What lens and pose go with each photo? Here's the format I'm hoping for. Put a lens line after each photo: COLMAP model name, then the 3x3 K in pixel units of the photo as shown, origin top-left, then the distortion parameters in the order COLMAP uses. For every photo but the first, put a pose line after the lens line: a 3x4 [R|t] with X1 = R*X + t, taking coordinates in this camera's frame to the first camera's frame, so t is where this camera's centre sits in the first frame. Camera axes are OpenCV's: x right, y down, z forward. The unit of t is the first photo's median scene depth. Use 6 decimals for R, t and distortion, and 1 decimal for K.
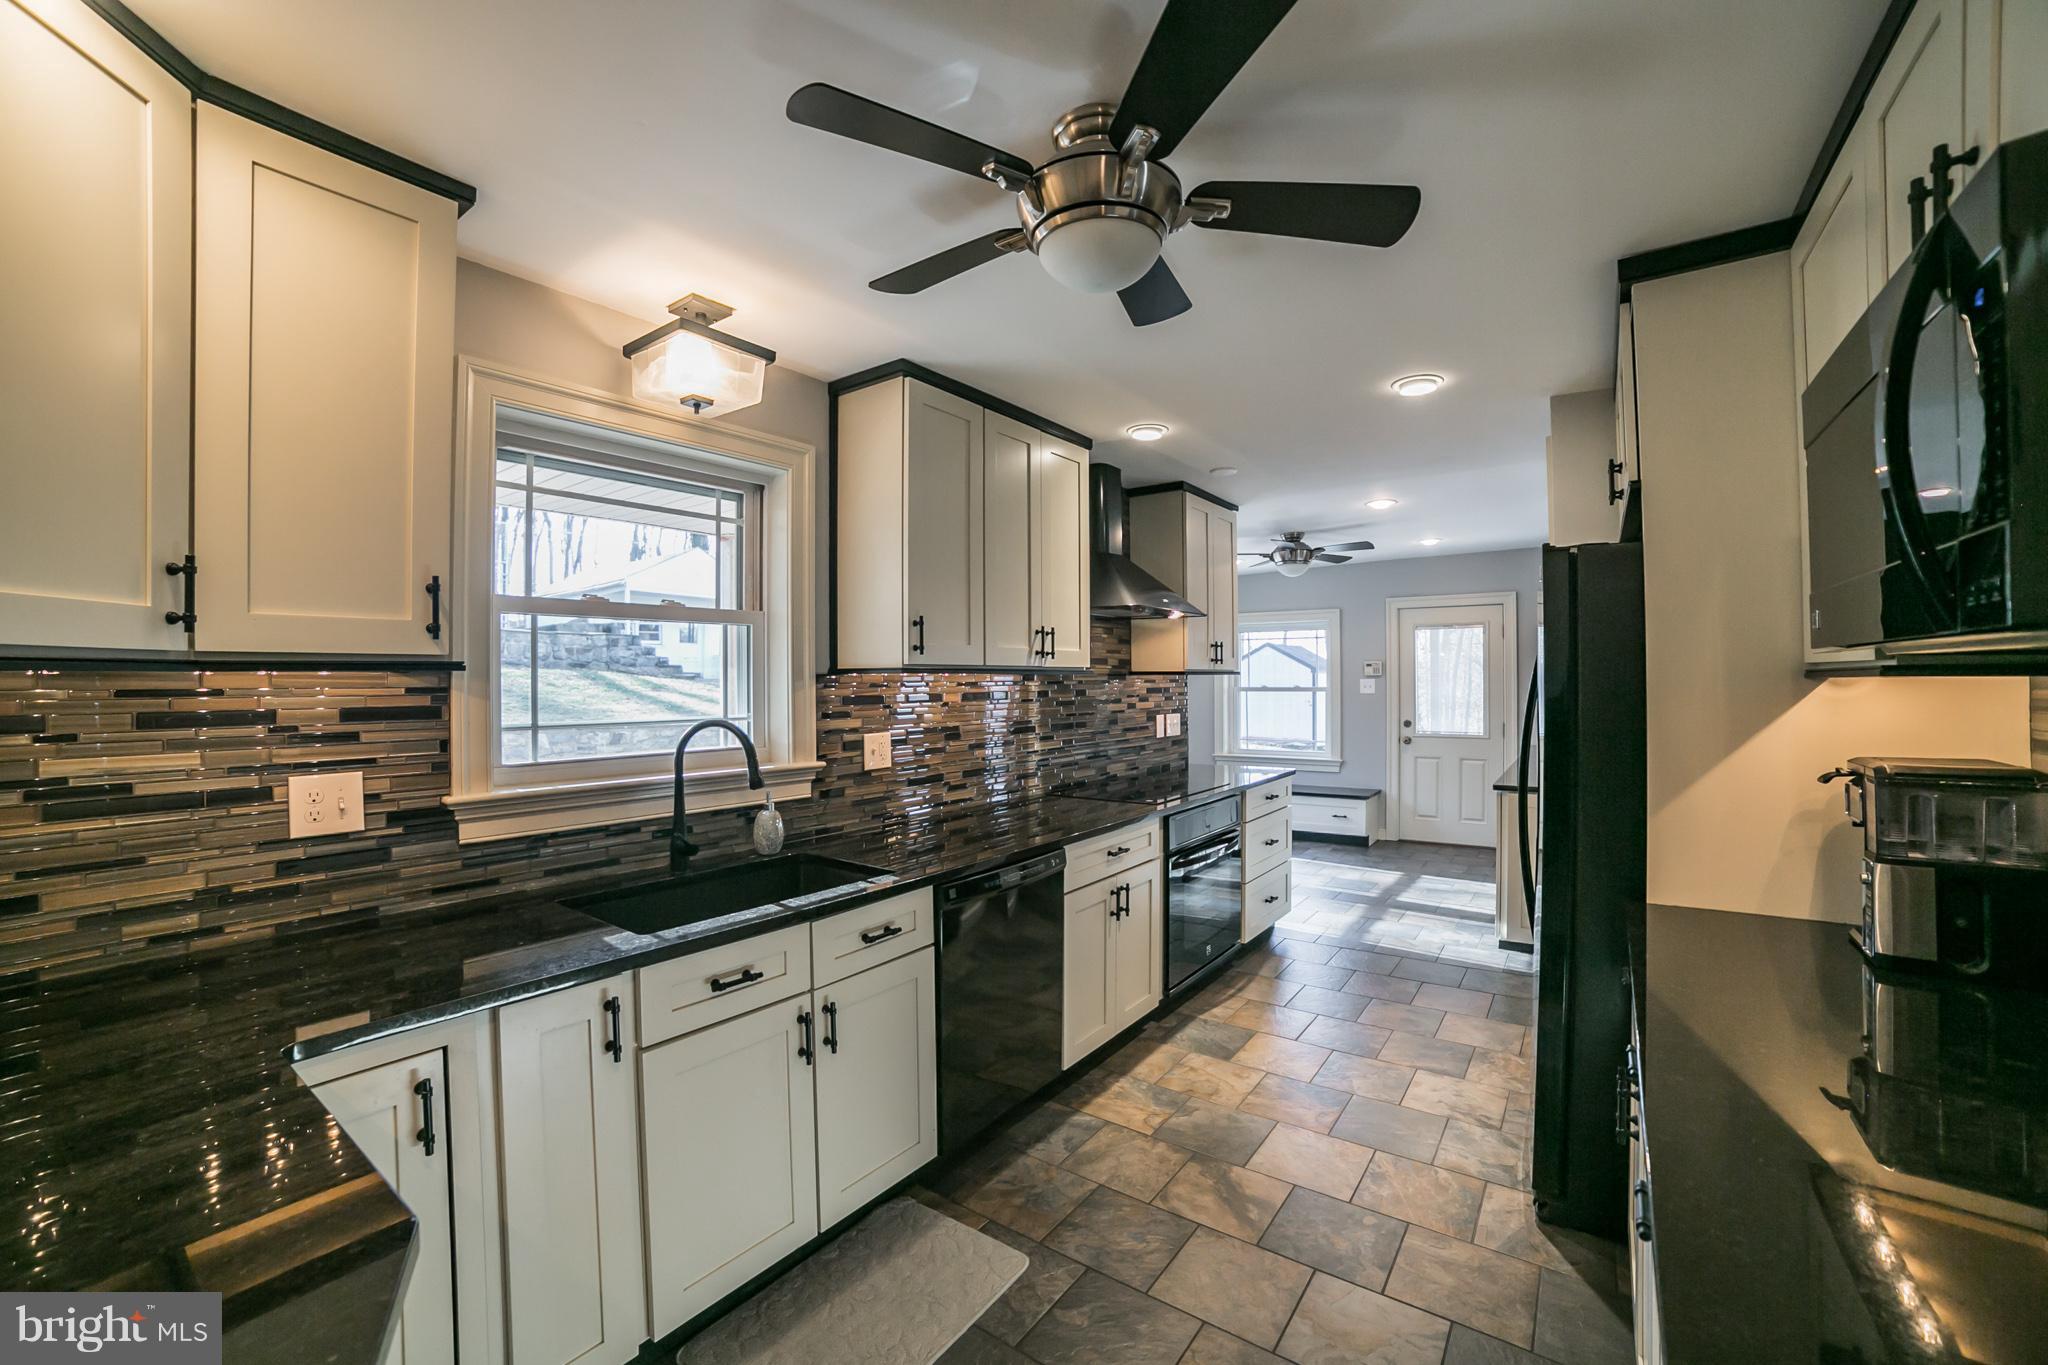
lens RADIAL K [[854.7, 0, 1017.9], [0, 854.7, 677.9], [0, 0, 1]] dist [-0.102116, 0.041967]
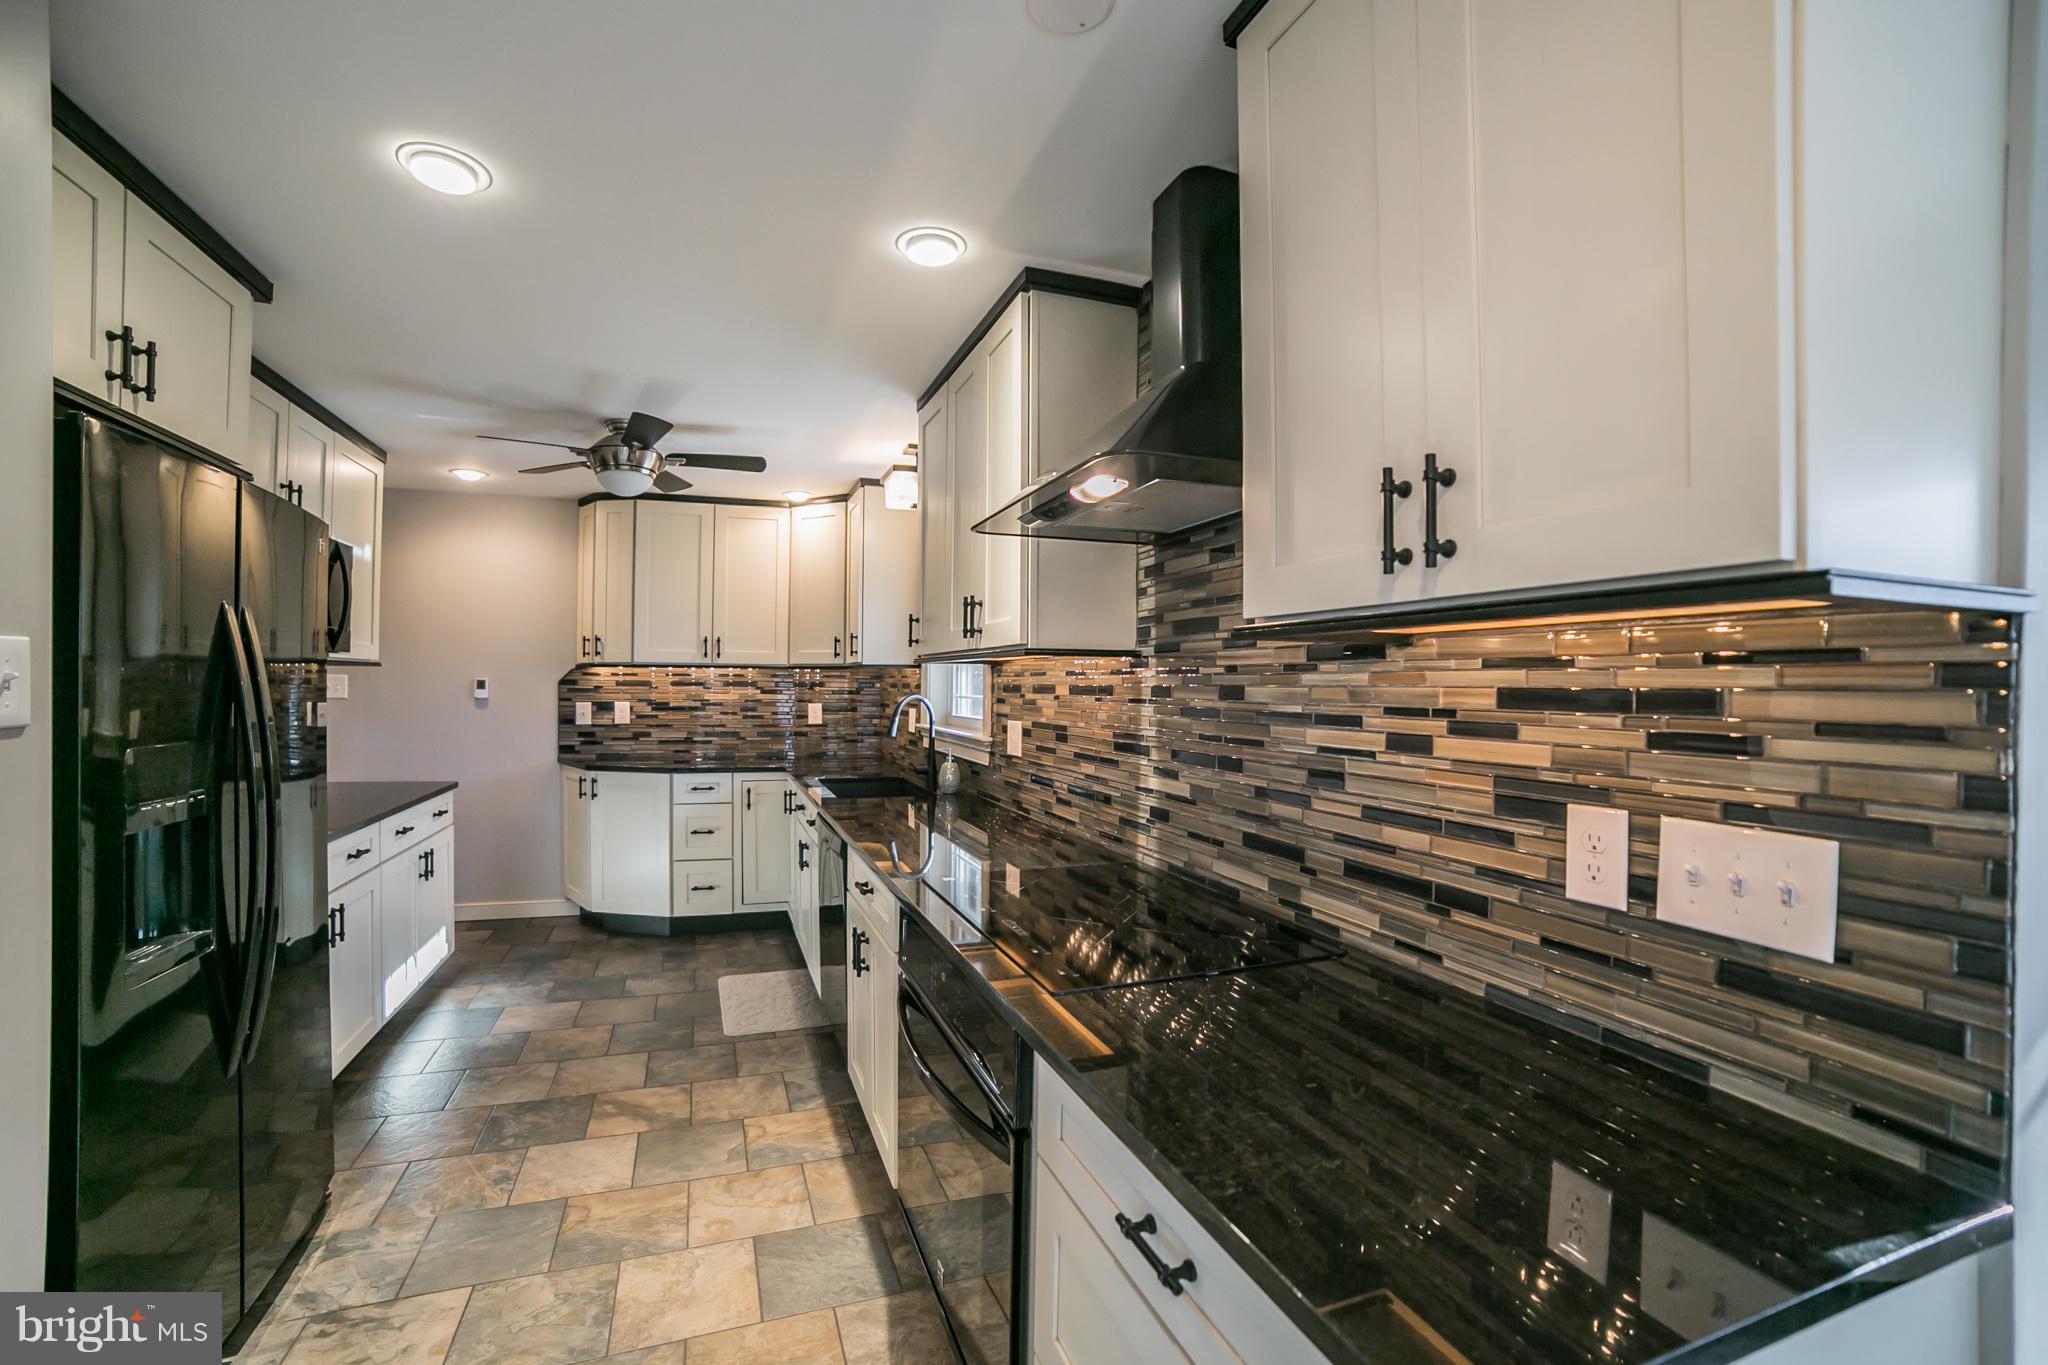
lens RADIAL K [[854.7, 0, 1017.9], [0, 854.7, 677.9], [0, 0, 1]] dist [-0.102116, 0.041967]
pose [[-0.555252, -0.001577, -0.831681, 0.632369], [-0.000741, 0.999999, -0.001401, 0.012877], [0.831682, -0.000161, -0.555252, 1.433376]]
